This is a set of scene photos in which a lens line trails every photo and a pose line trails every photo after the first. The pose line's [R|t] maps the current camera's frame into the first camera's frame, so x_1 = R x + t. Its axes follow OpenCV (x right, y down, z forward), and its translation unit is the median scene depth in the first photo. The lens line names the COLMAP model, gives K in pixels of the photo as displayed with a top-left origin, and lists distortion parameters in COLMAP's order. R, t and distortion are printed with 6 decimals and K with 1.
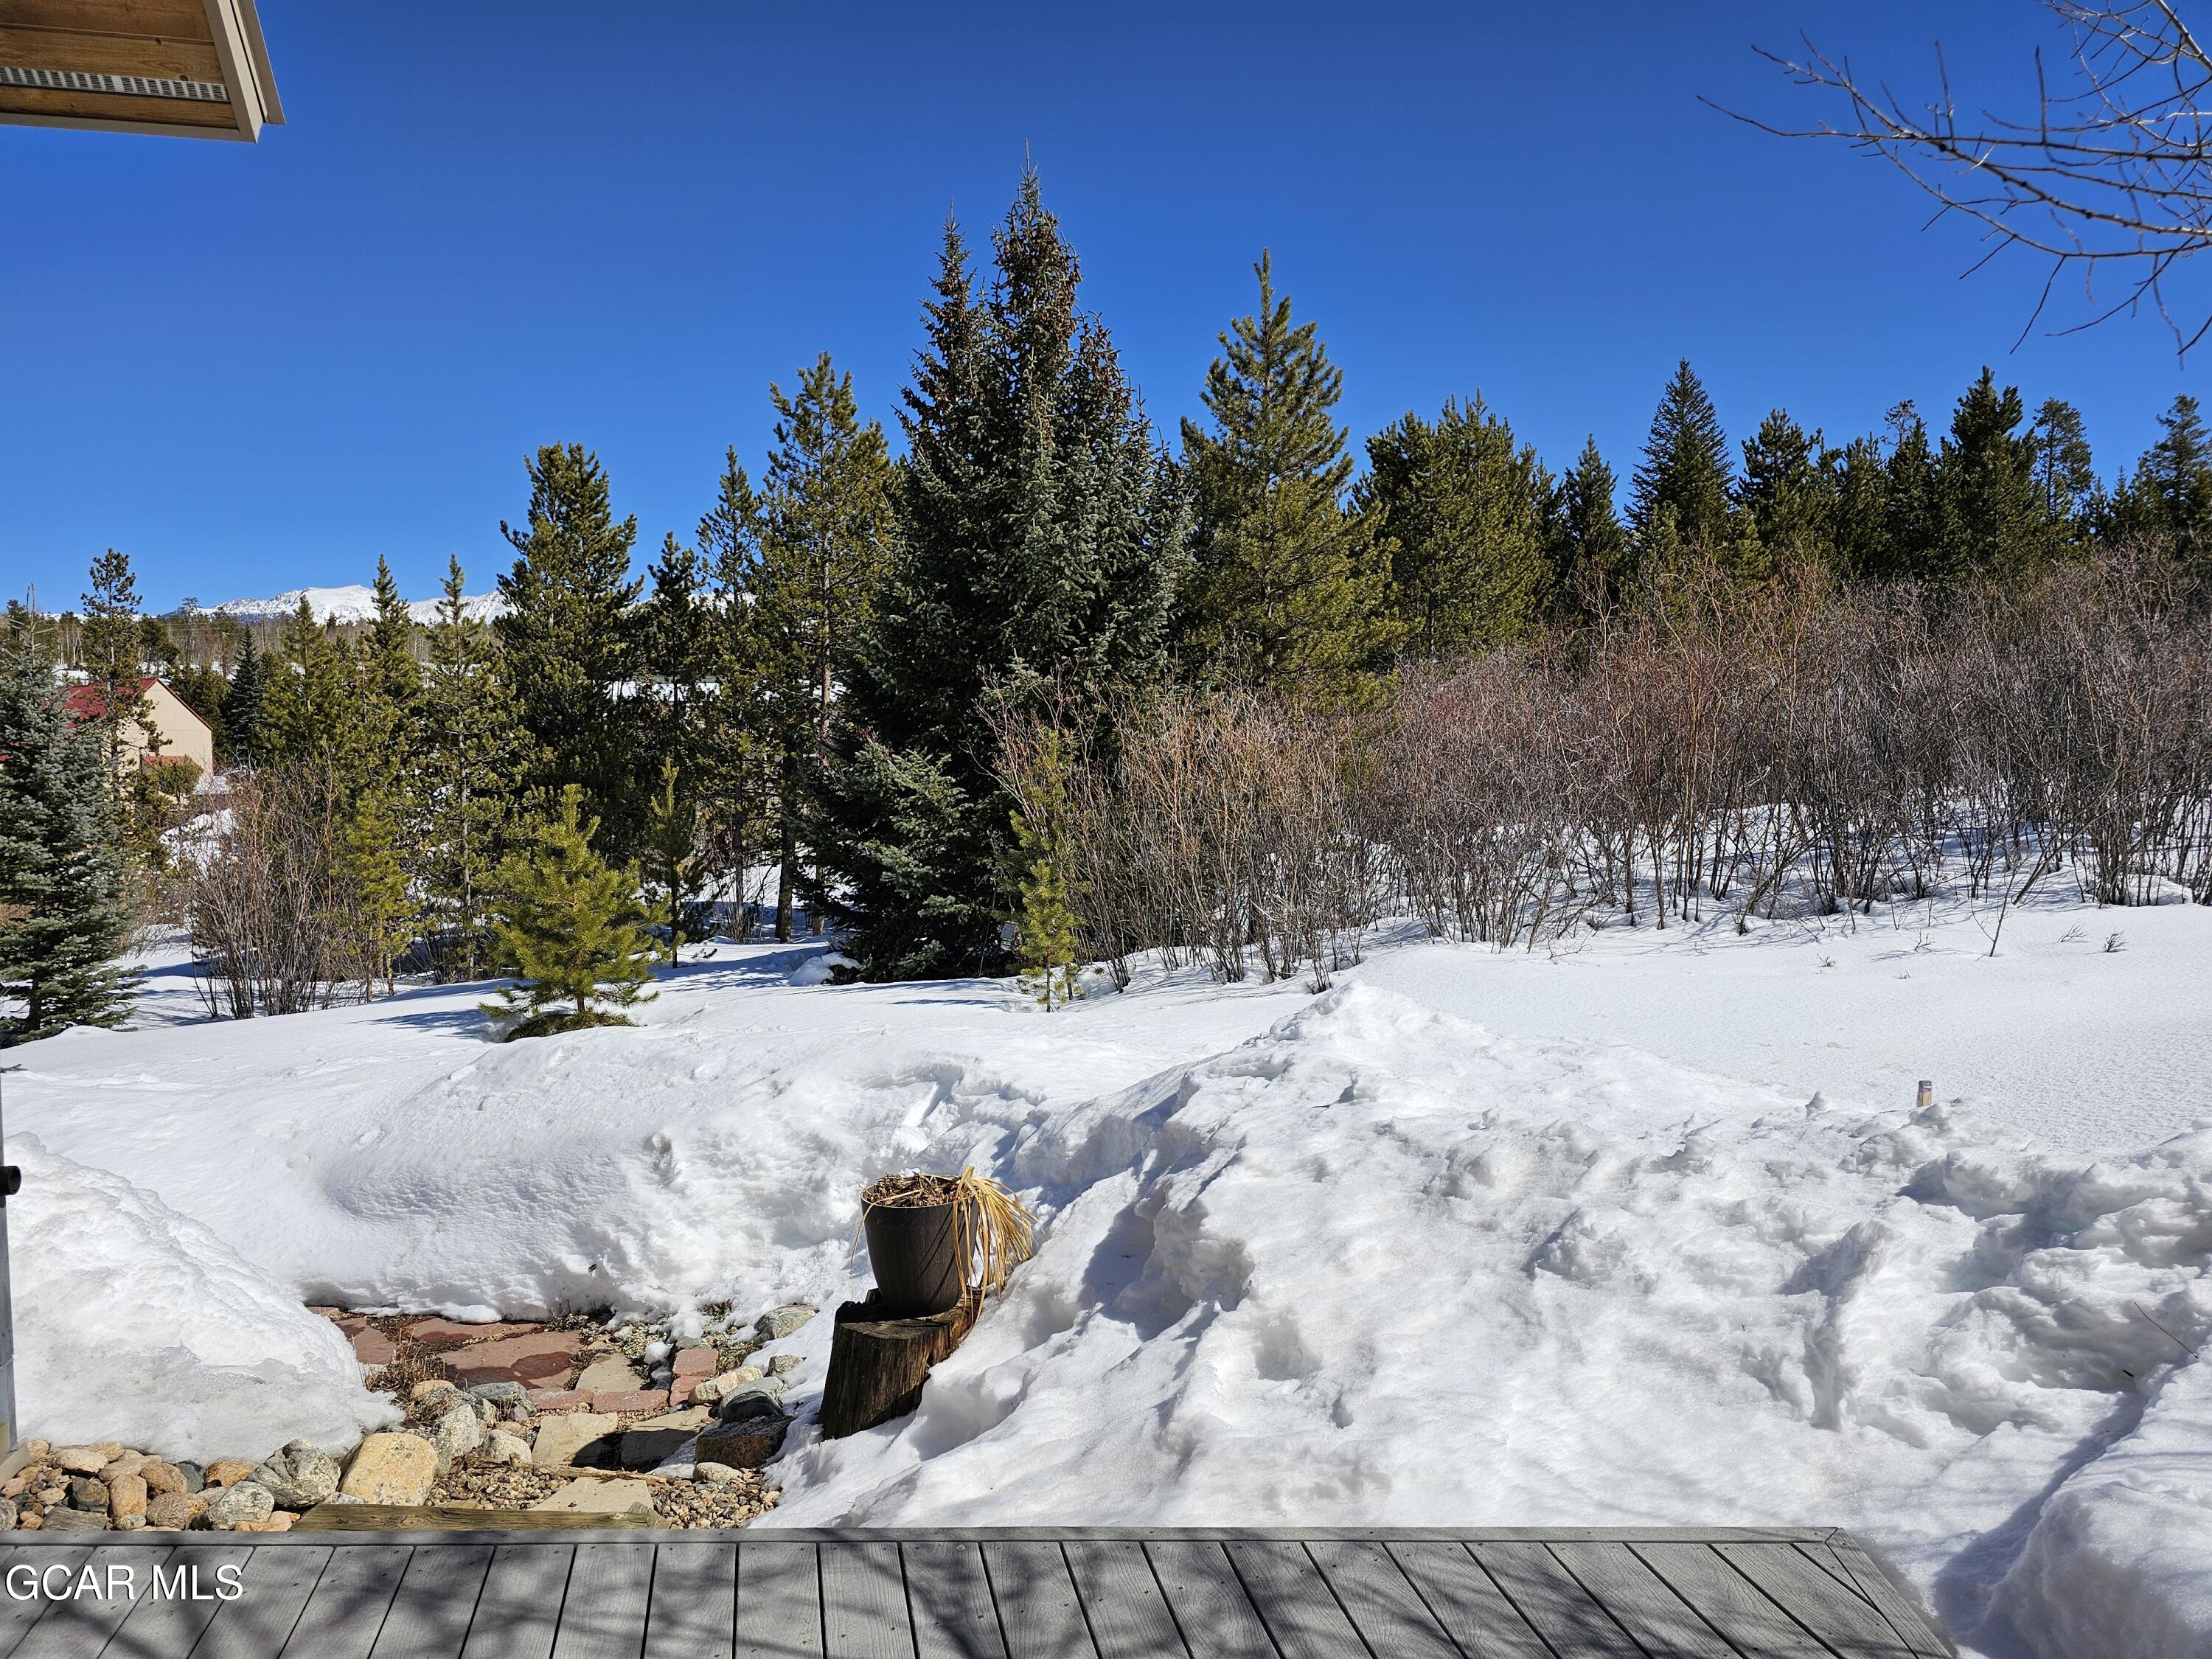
lens RADIAL K [[1487.0, 0, 1108.3], [0, 1487.0, 836.4], [0, 0, 1]] dist [0.032086, -0.025548]
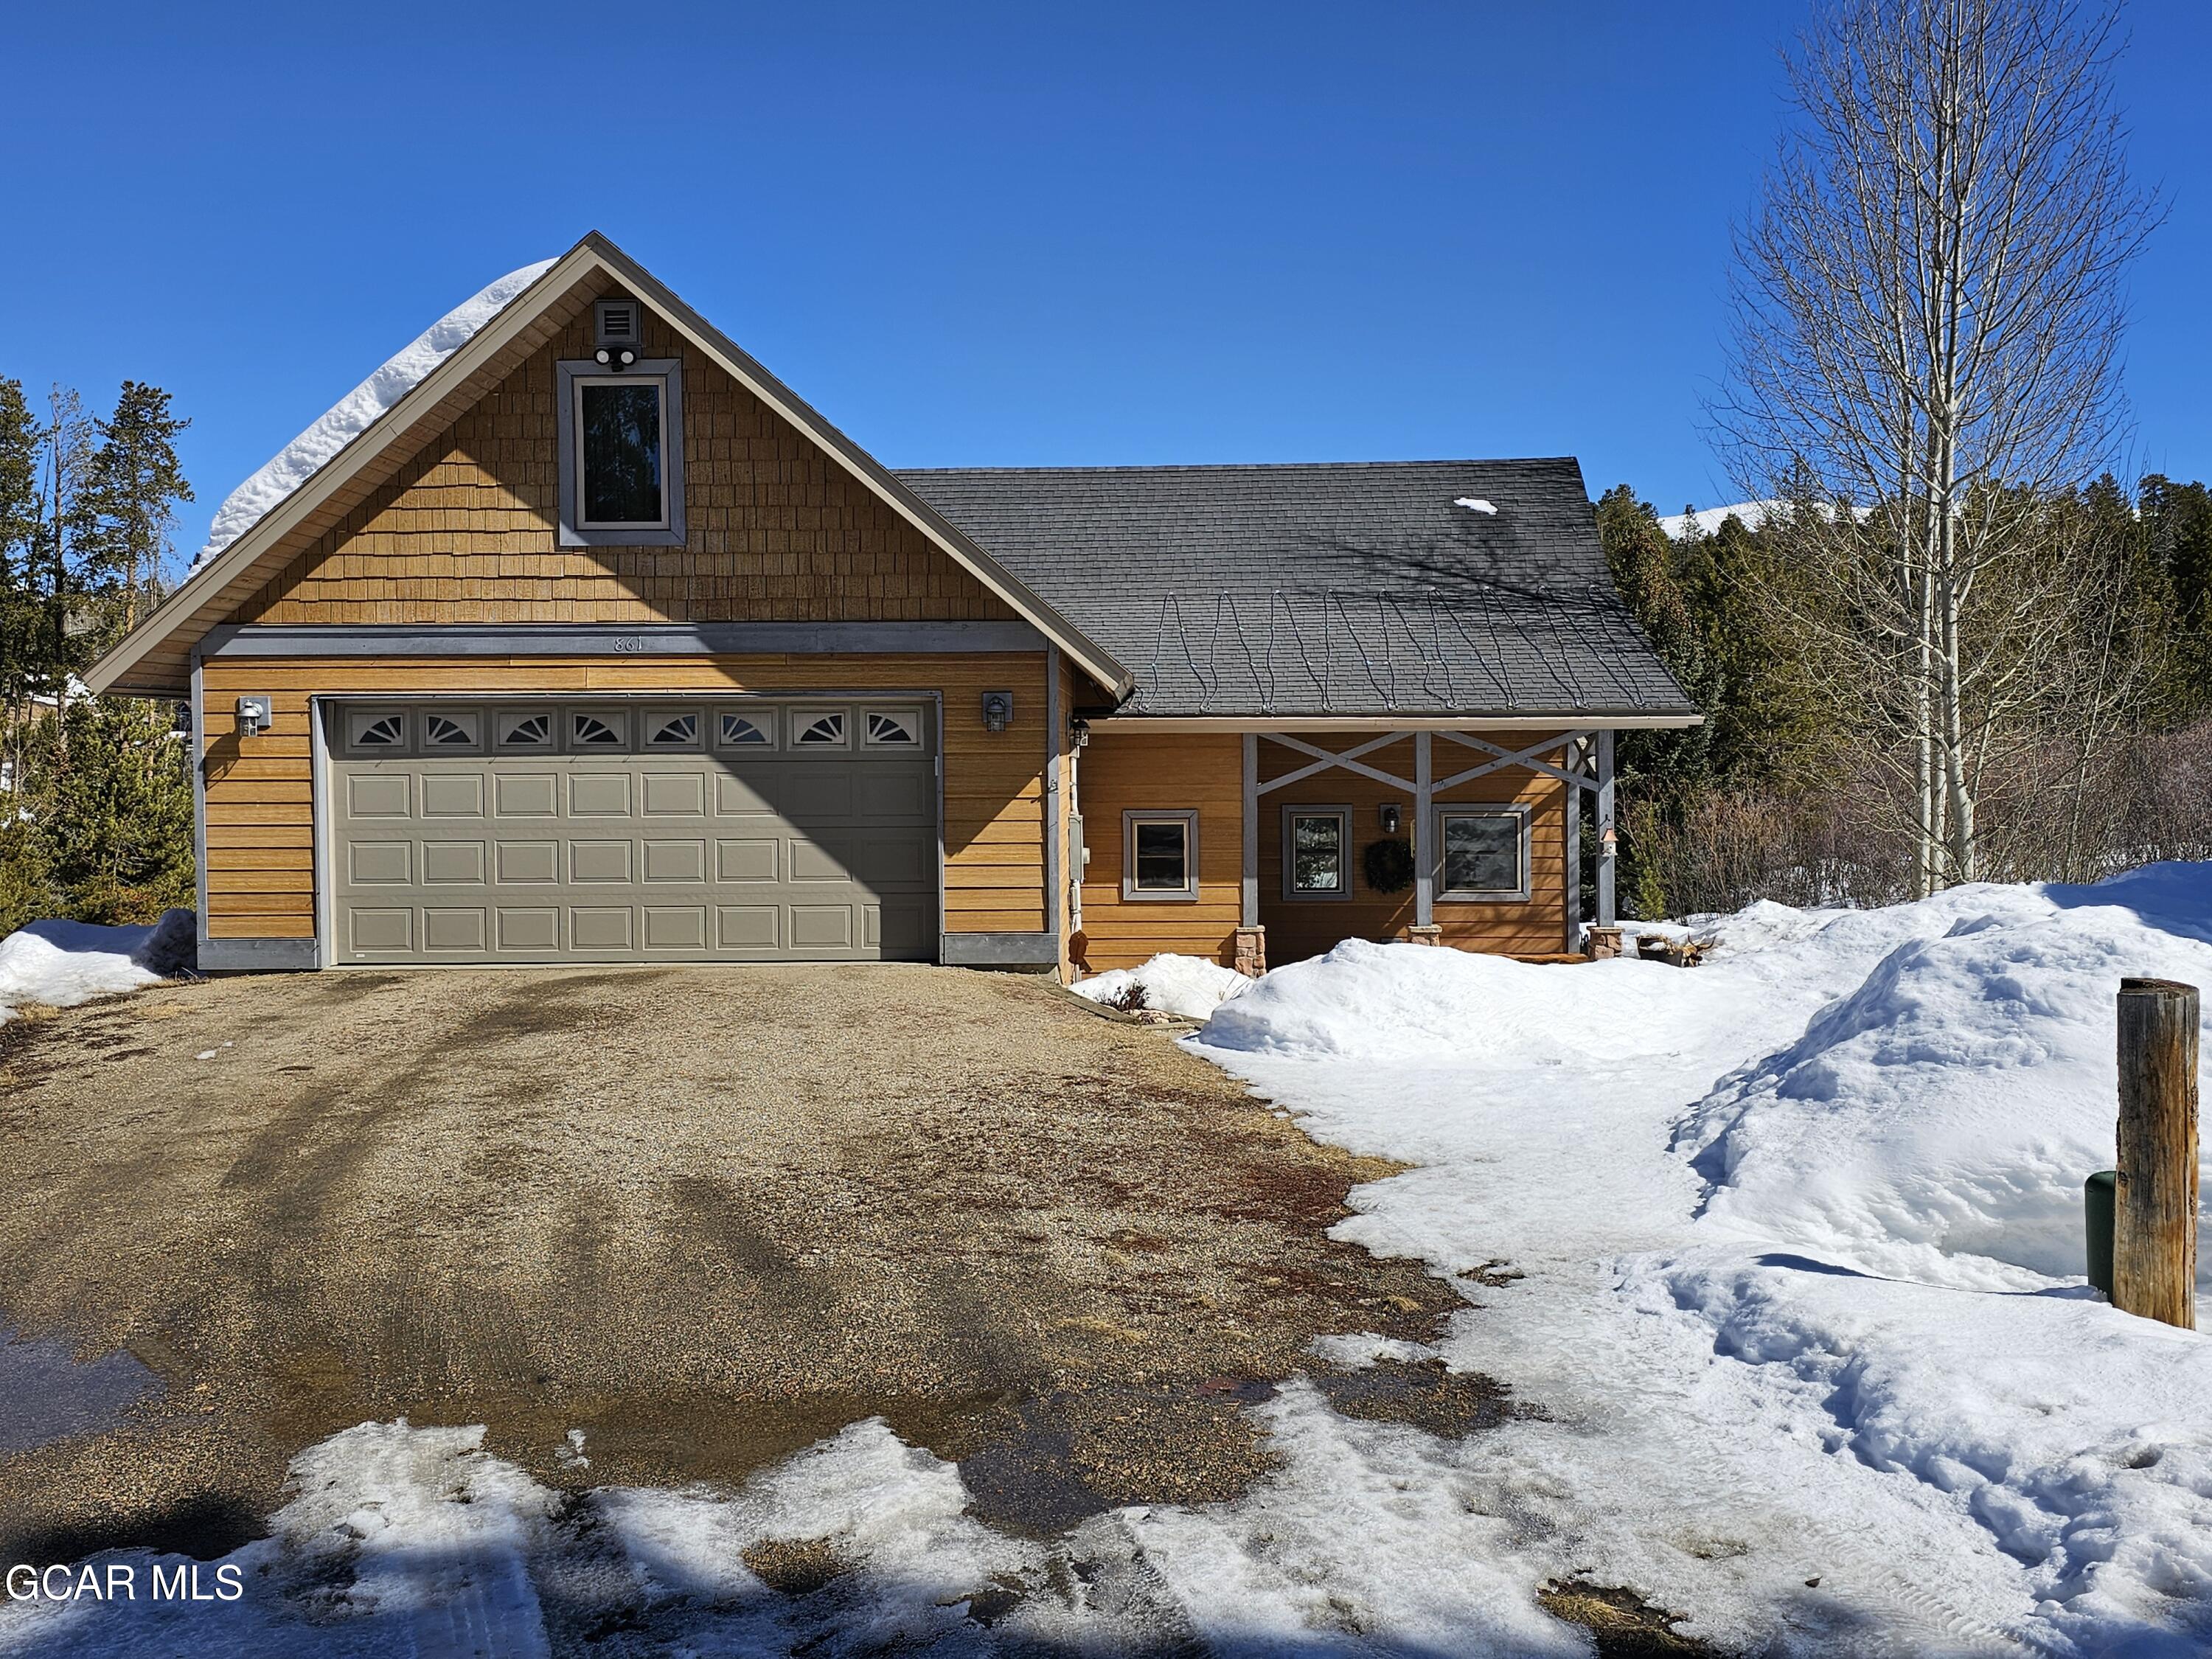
lens RADIAL K [[1922.7, 0, 1067.5], [0, 1922.7, 792.6], [0, 0, 1]] dist [0.065001, -0.067051]
pose [[0.960971, 0.011983, -0.276391, -0.067021], [-0.019976, 0.999459, -0.026119, -0.001896], [0.275928, 0.030621, 0.960690, -1.660296]]
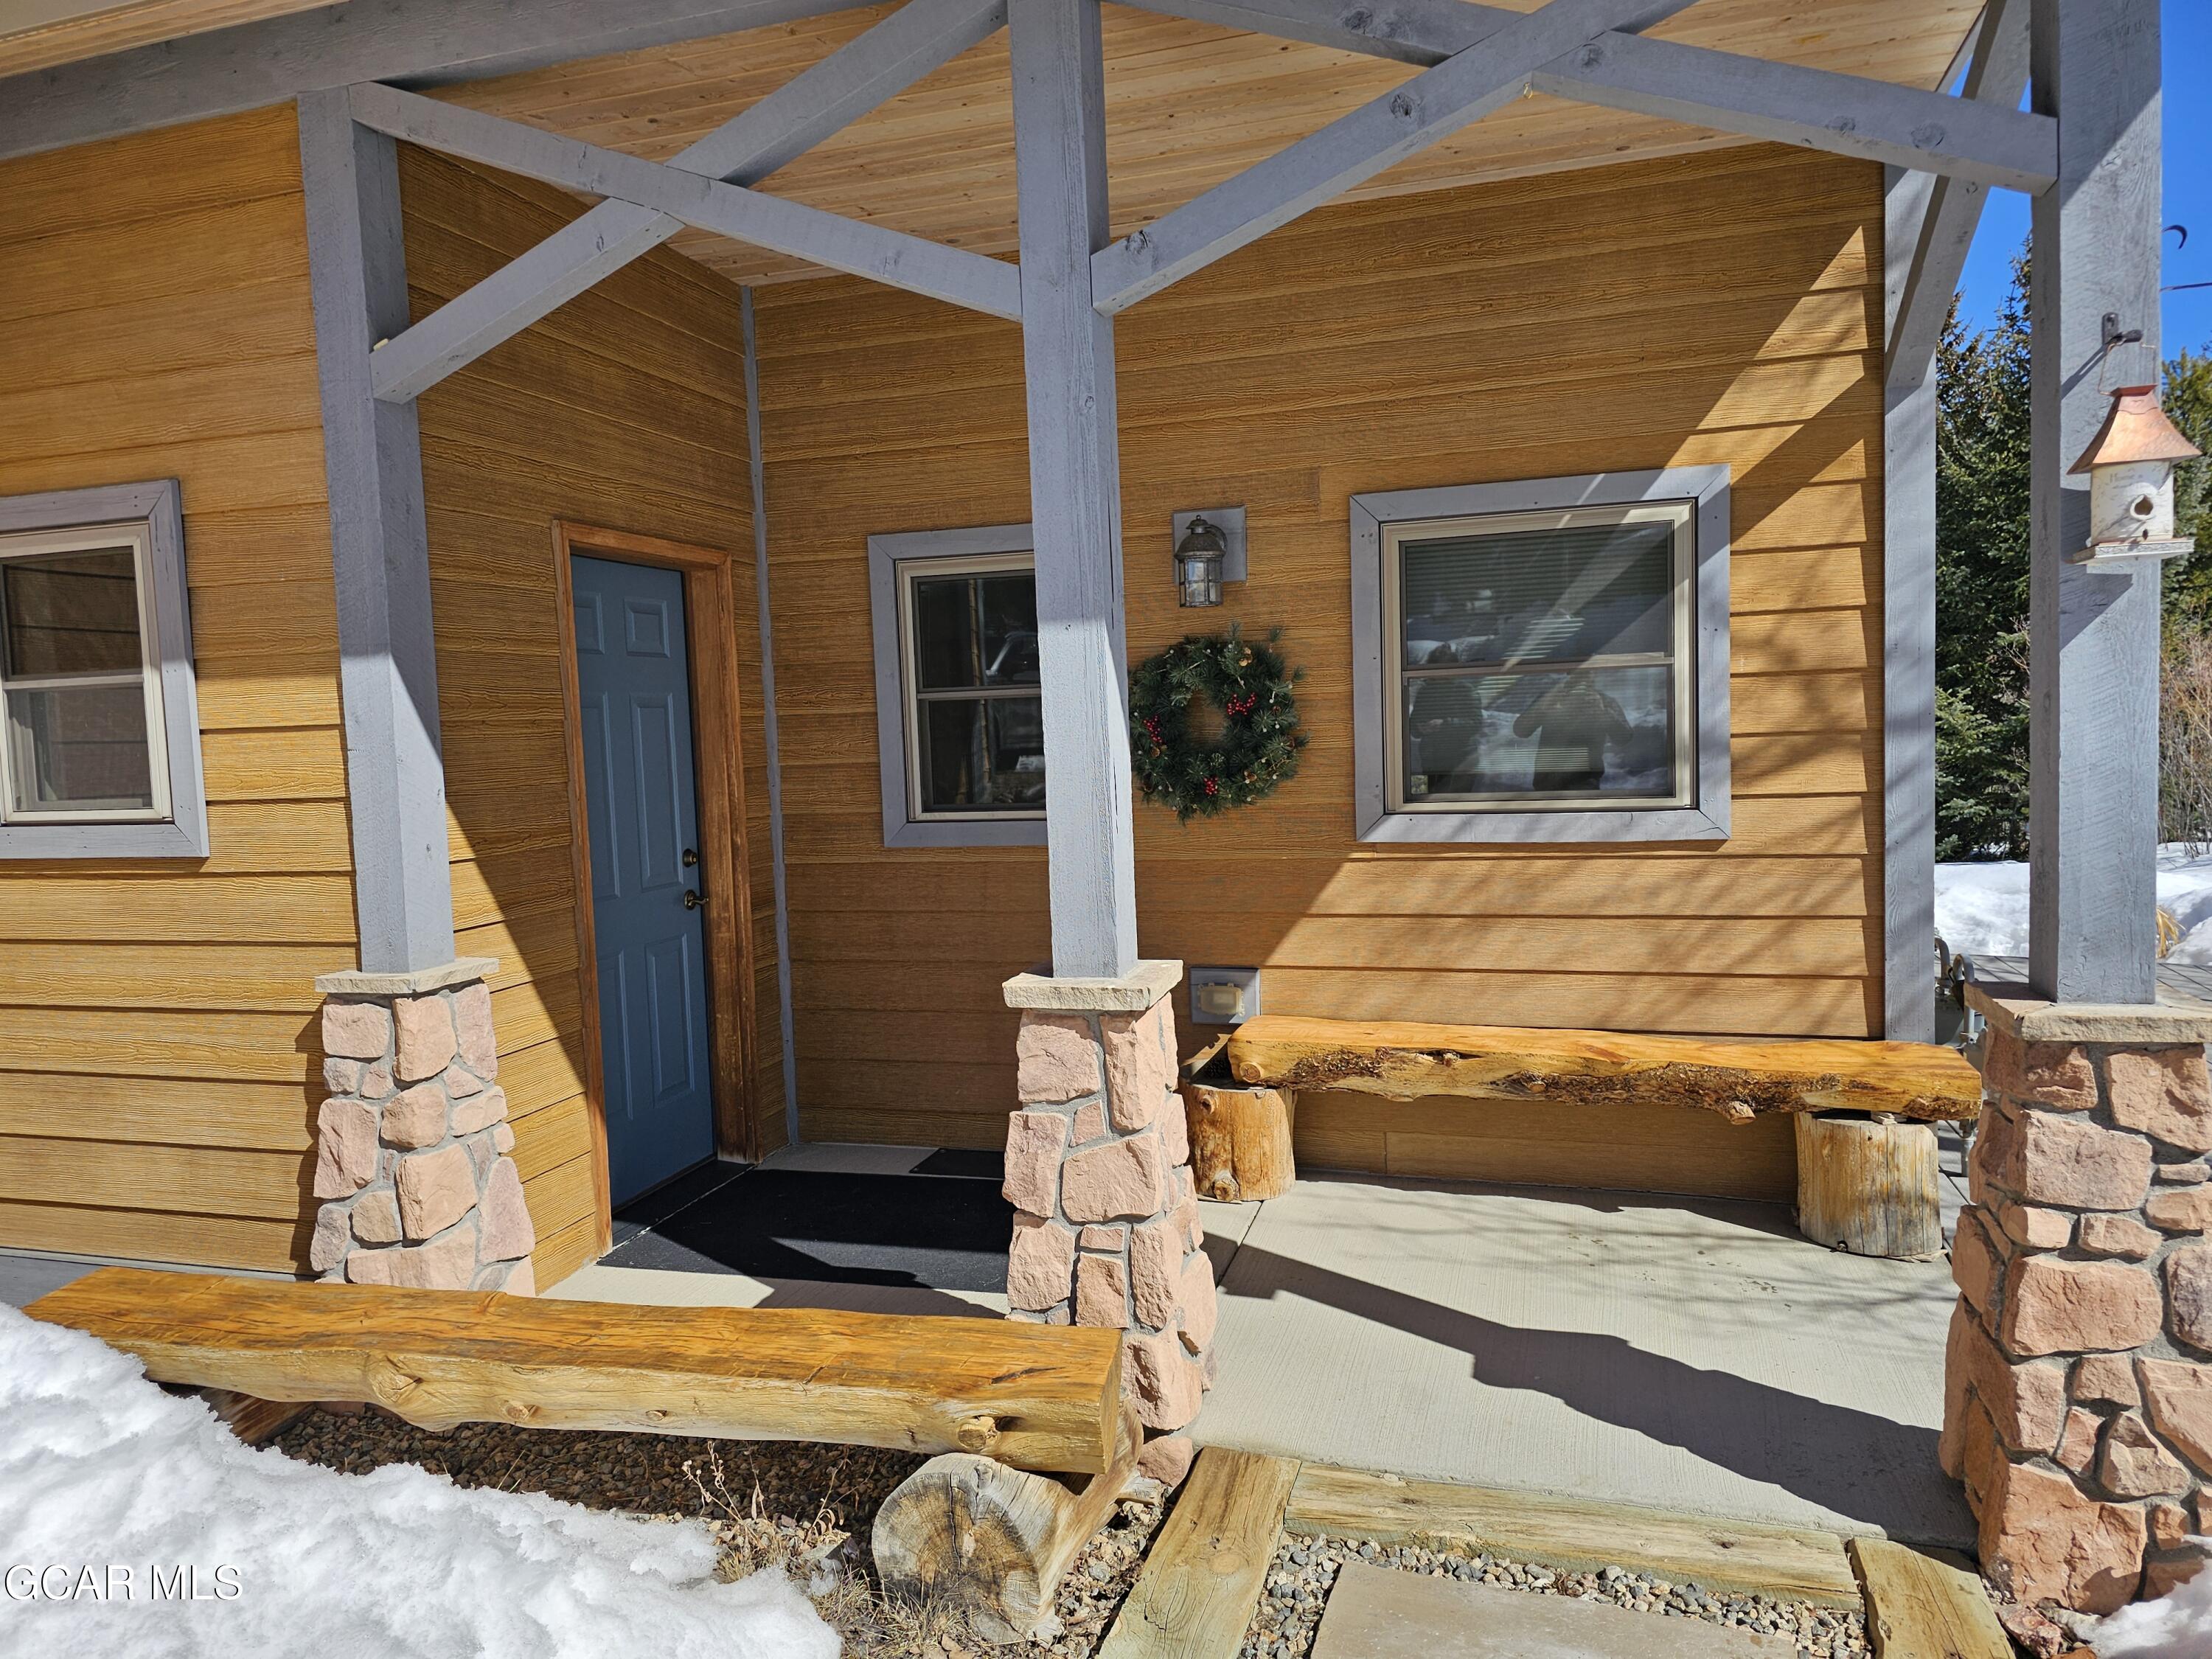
lens RADIAL K [[1487.0, 0, 1102.2], [0, 1487.0, 816.1], [0, 0, 1]] dist [0.032086, -0.025548]
pose [[0.858945, 0.012547, -0.511914, -0.088319], [-0.000416, 0.999717, 0.023806, 0.023583], [0.512067, -0.020235, 0.858707, -0.478201]]
